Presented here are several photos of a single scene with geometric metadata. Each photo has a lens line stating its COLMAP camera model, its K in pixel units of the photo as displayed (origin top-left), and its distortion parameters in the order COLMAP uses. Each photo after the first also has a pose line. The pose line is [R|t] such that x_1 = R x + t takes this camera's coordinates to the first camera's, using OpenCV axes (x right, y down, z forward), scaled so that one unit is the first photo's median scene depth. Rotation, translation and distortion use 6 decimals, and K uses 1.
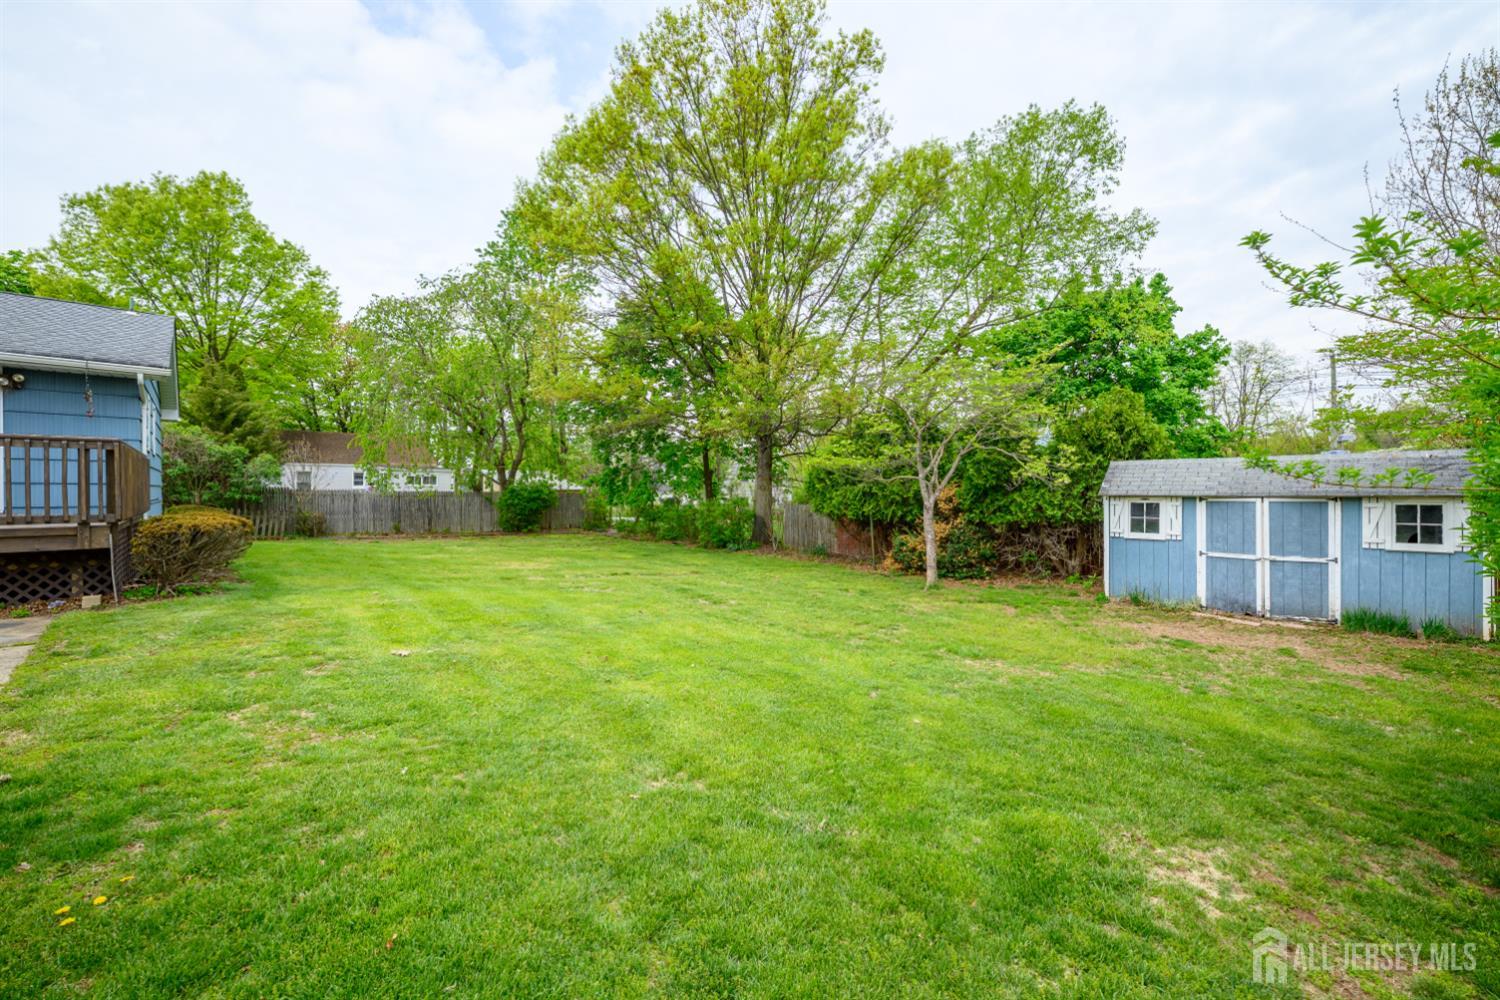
lens RADIAL K [[618.8, 0, 750.0], [0, 618.8, 500.0], [0, 0, 1]] dist [-0.001175, -0.000123]
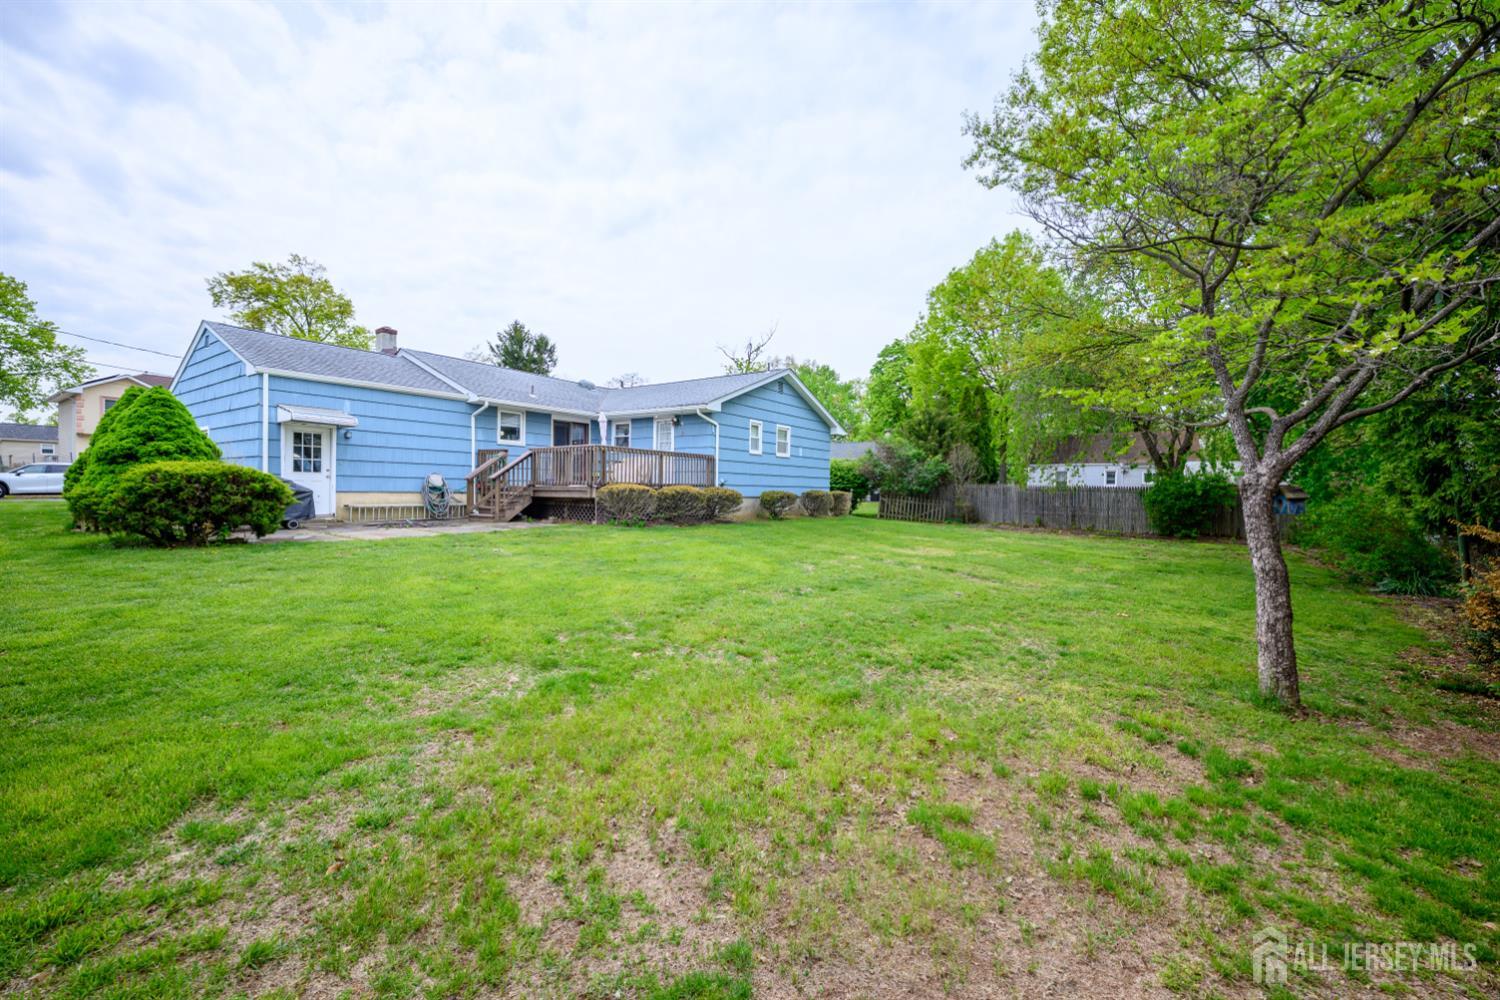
lens RADIAL K [[618.8, 0, 750.0], [0, 618.8, 500.0], [0, 0, 1]] dist [-0.001175, -0.000123]
pose [[0.210830, 0.016040, -0.977391, 0.371466], [-0.030973, 0.999473, 0.009721, 0.016751], [0.977032, 0.028223, 0.211215, 0.363001]]
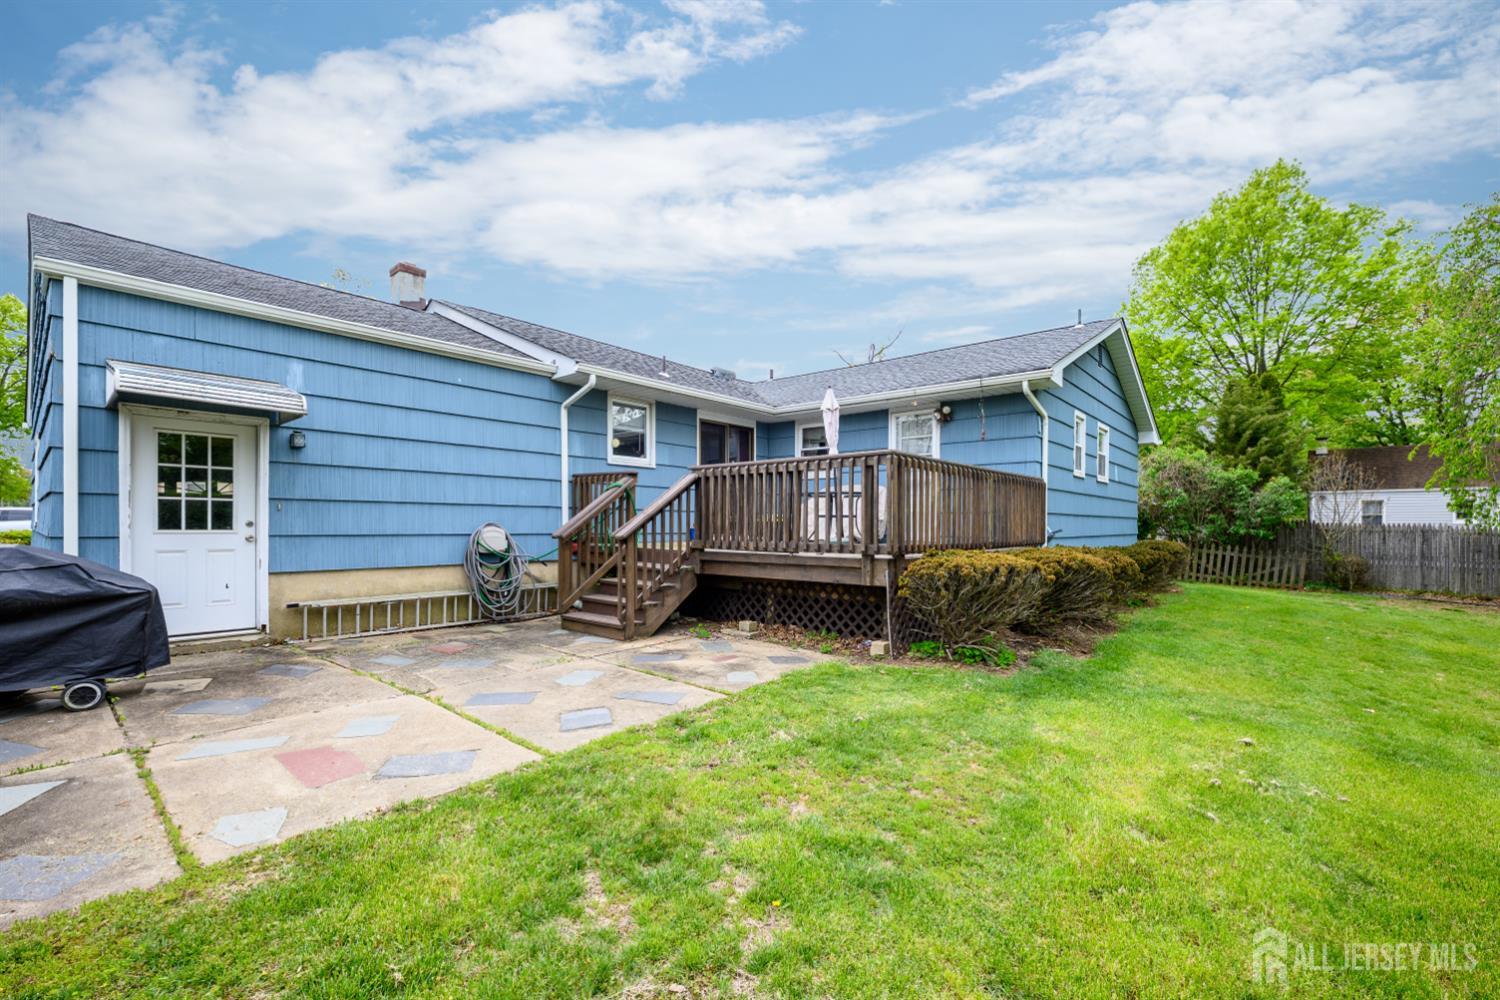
lens RADIAL K [[634.4, 0, 748.8], [0, 634.4, 527.9], [0, 0, 1]] dist [-0.000462, -0.000209]
pose [[0.125775, 0.005612, -0.992043, -0.081160], [-0.021058, 0.999774, 0.002985, 0.000737], [0.991835, 0.020515, 0.125865, 0.243406]]
